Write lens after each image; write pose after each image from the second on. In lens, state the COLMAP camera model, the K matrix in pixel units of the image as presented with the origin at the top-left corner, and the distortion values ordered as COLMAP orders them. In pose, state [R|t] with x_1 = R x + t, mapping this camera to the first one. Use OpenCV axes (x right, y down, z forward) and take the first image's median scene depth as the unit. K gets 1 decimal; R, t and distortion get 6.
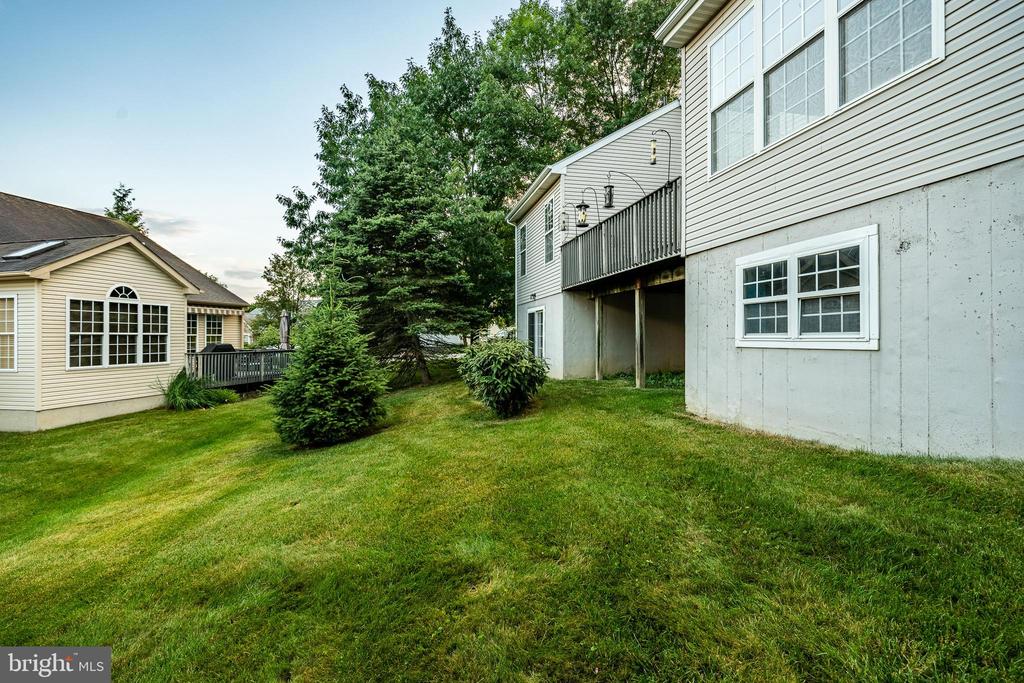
lens RADIAL K [[456.9, 0, 506.8], [0, 456.9, 334.6], [0, 0, 1]] dist [-0.000286, 0.000054]
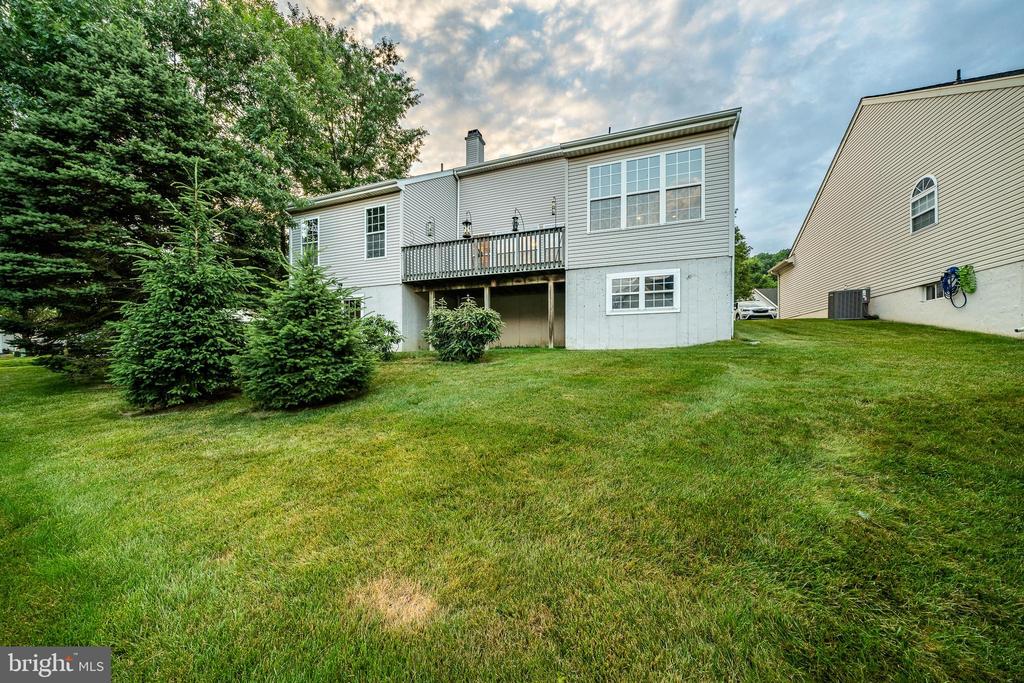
lens RADIAL K [[356.4, 0, 507.5], [0, 356.4, 349.0], [0, 0, 1]] dist [0.001100, 0.000034]
pose [[0.539205, 0.000571, 0.842175, -1.355876], [0.001391, 0.999998, -0.001568, 0.218186], [-0.842174, 0.002017, 0.539203, 0.571031]]
